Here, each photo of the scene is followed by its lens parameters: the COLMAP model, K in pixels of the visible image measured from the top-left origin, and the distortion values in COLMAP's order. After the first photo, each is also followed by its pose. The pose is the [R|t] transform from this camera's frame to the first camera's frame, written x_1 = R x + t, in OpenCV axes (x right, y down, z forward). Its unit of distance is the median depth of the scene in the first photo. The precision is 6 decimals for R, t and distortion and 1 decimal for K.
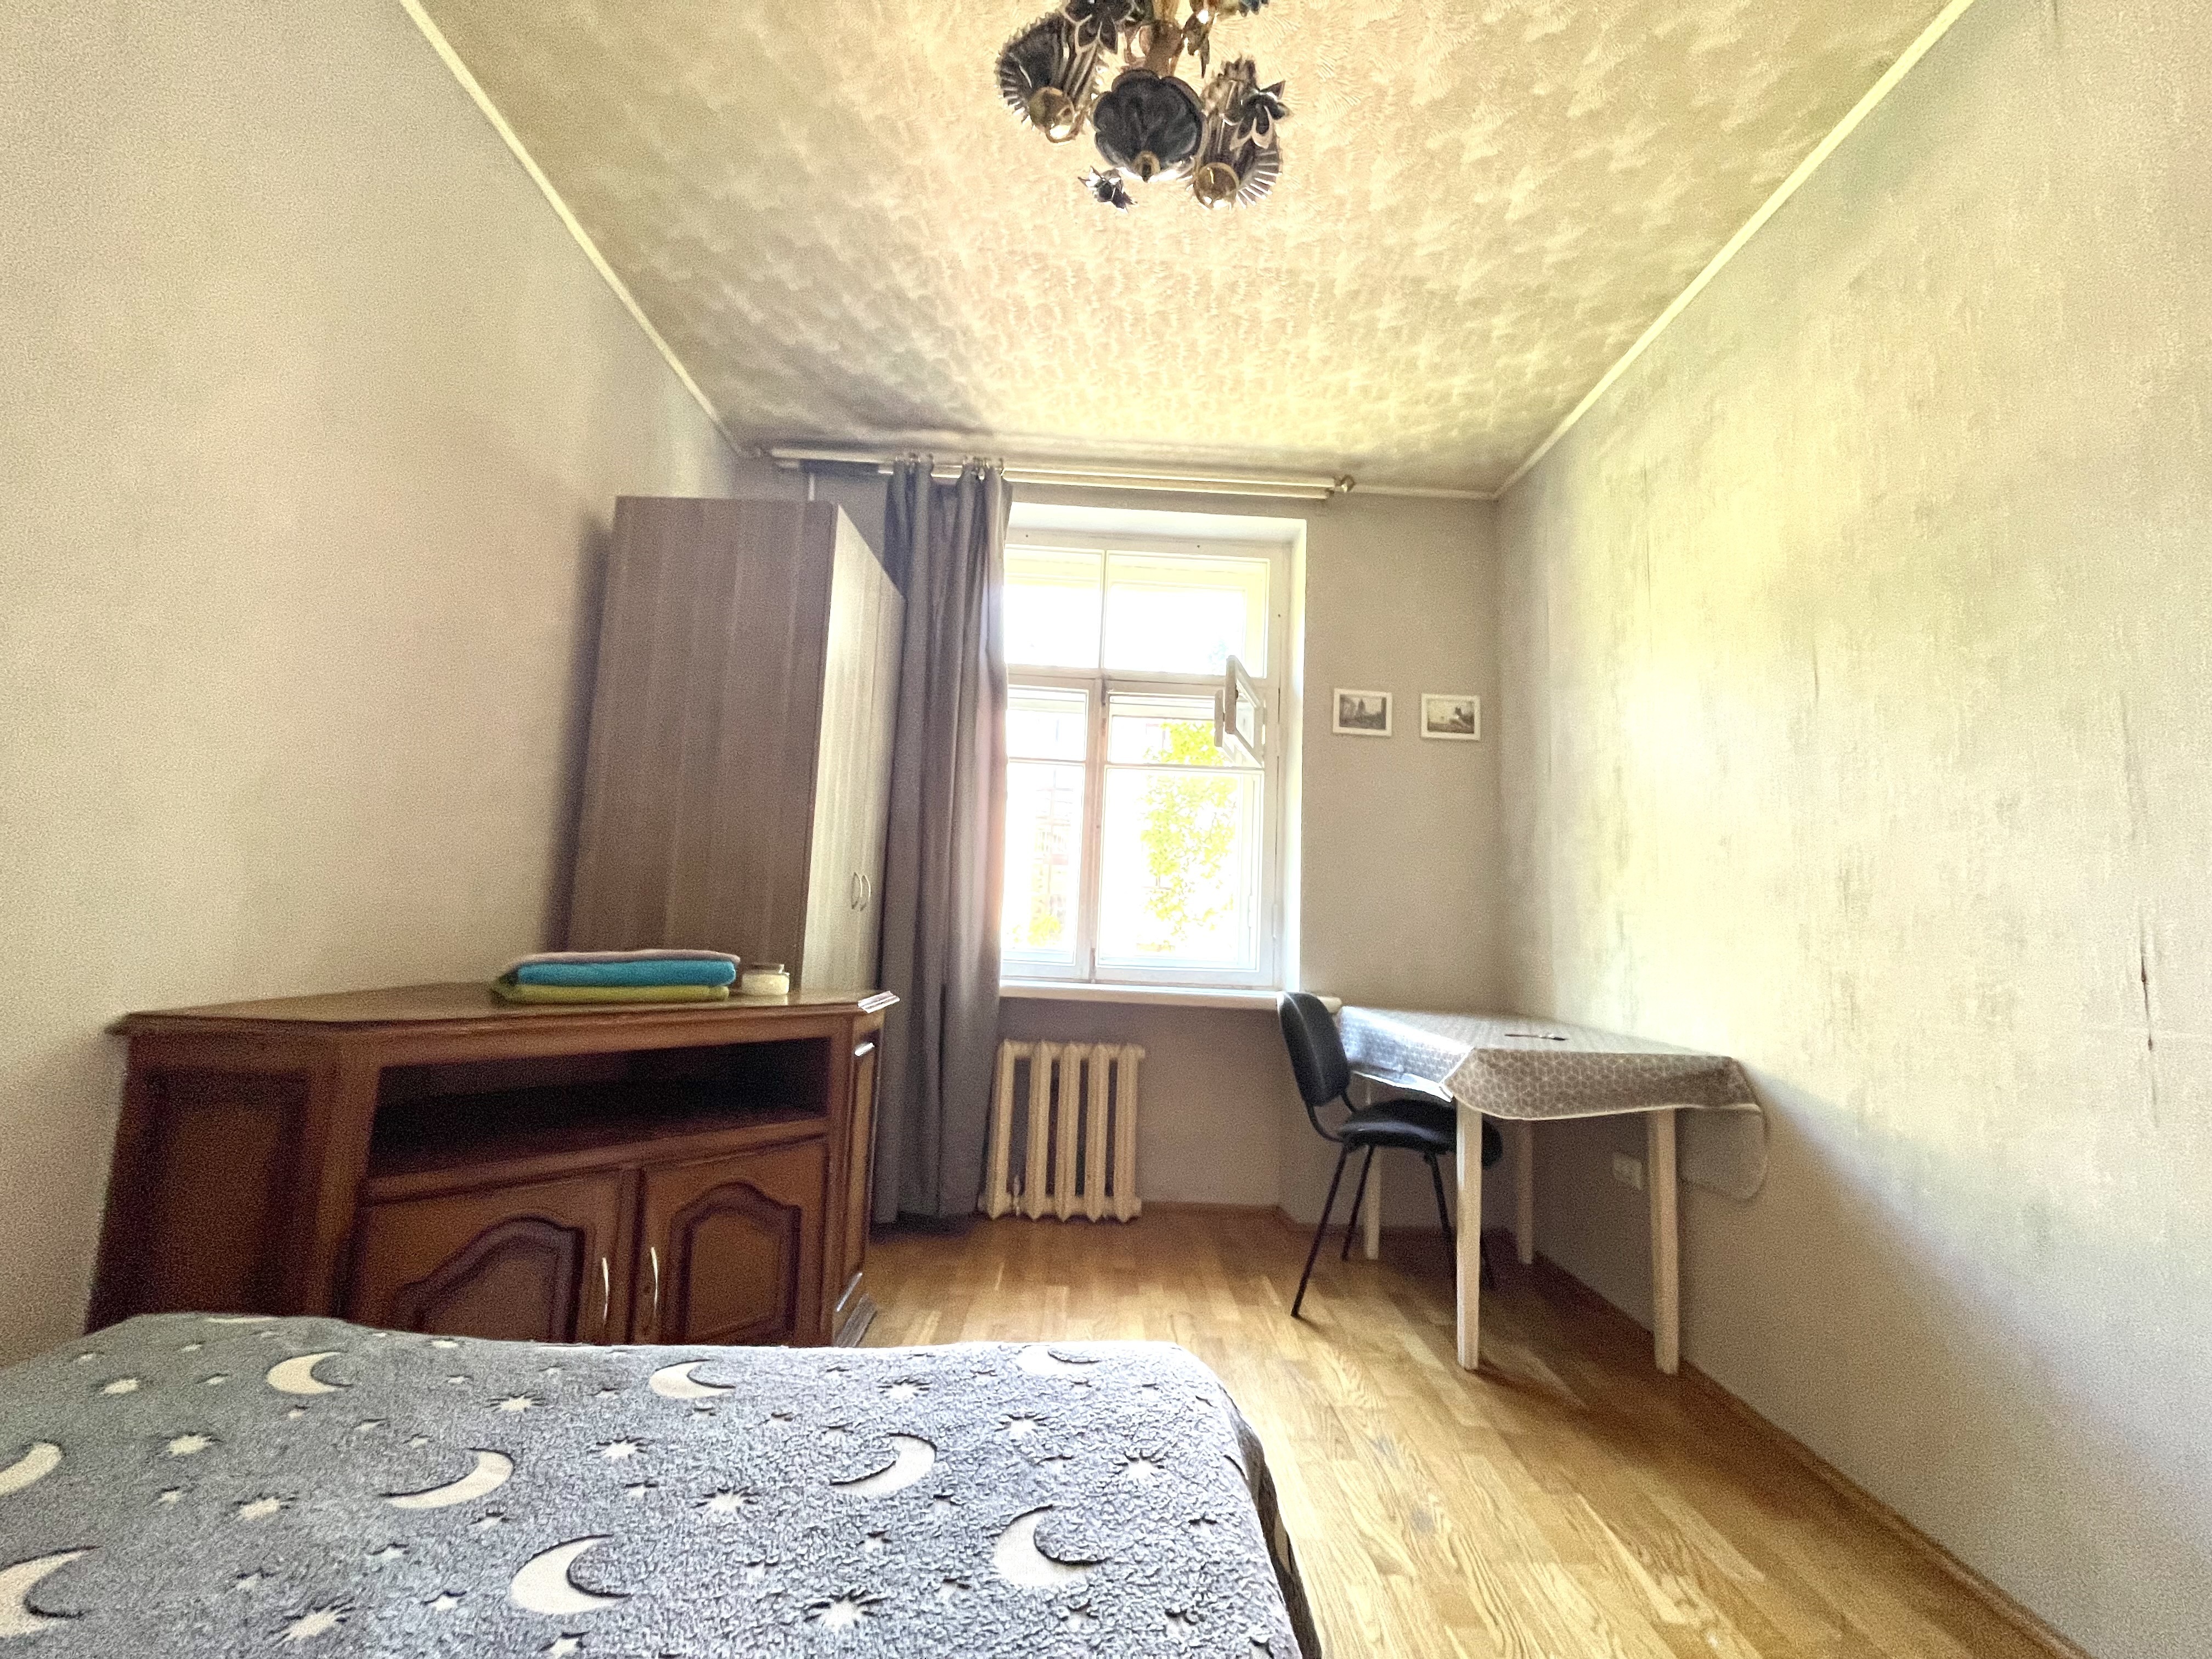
lens RADIAL K [[898.5, 0, 1111.8], [0, 898.5, 828.8], [0, 0, 1]] dist [-0.000747, -0.001116]
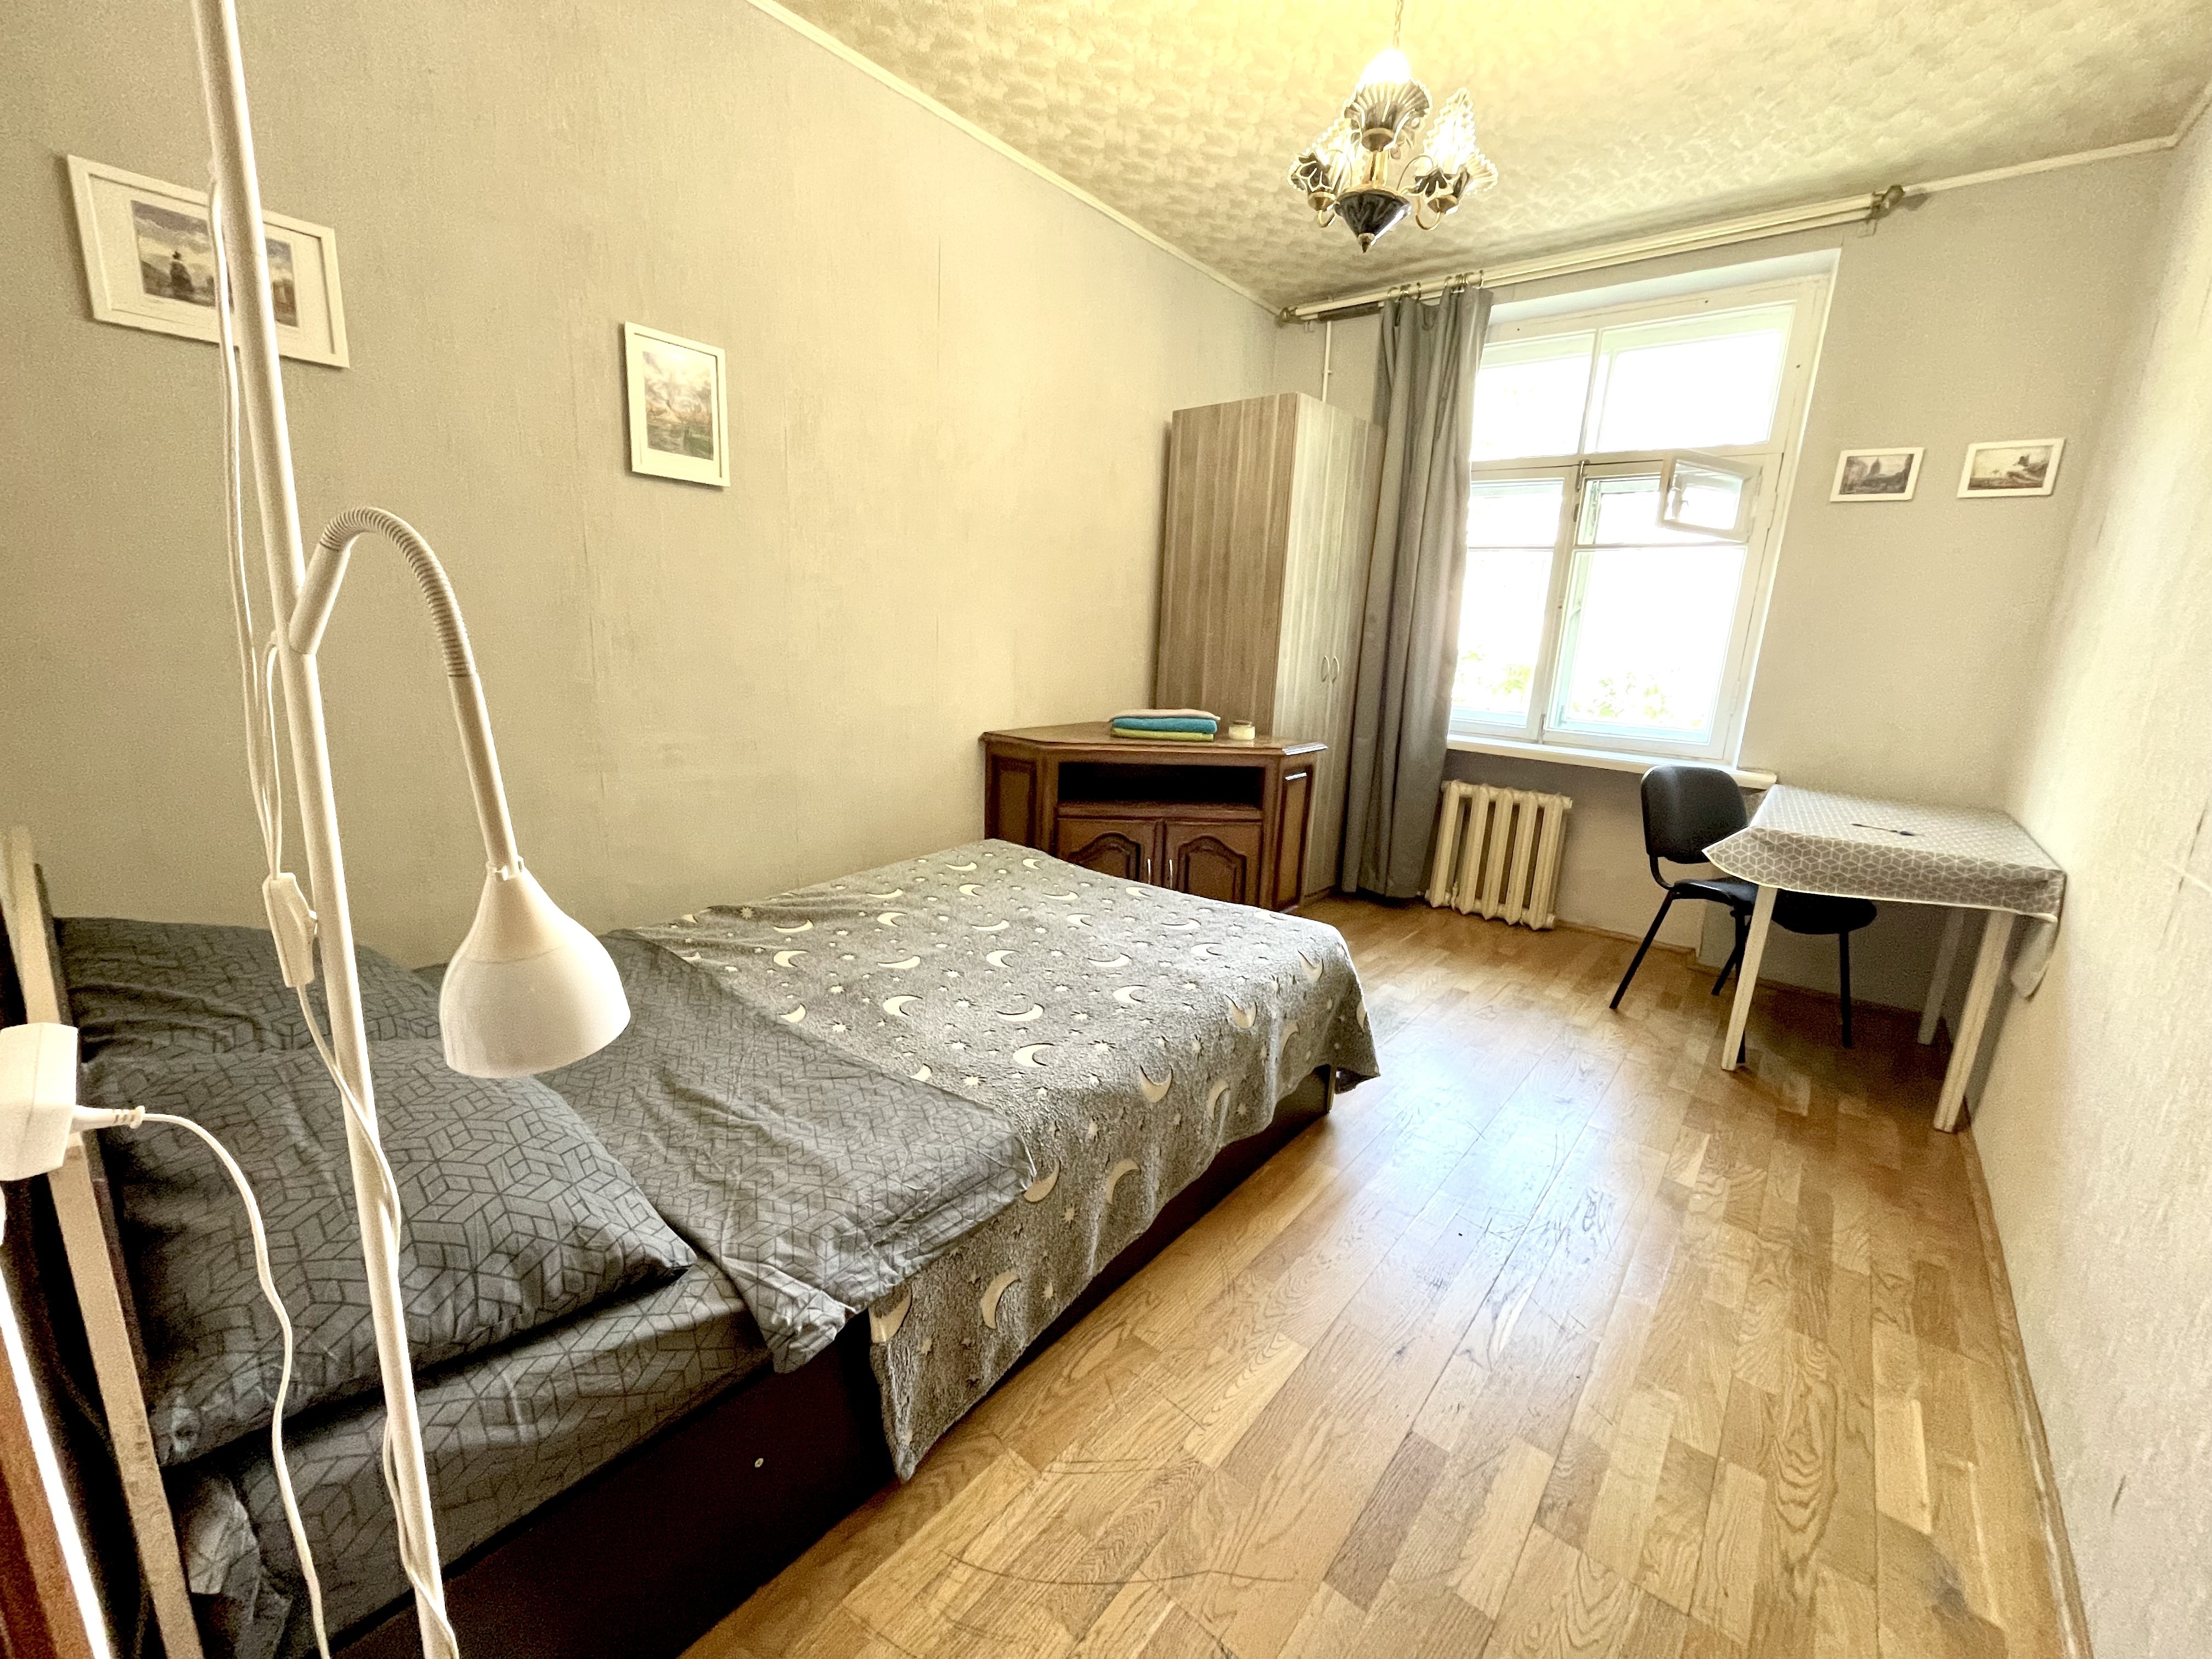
lens RADIAL K [[898.5, 0, 1104.6], [0, 898.5, 833.1], [0, 0, 1]] dist [-0.000747, -0.001116]
pose [[0.754392, 0.141925, -0.640898, 0.383608], [0.059907, 0.957387, 0.282527, -0.100971], [0.653685, -0.251530, 0.713743, -0.306848]]
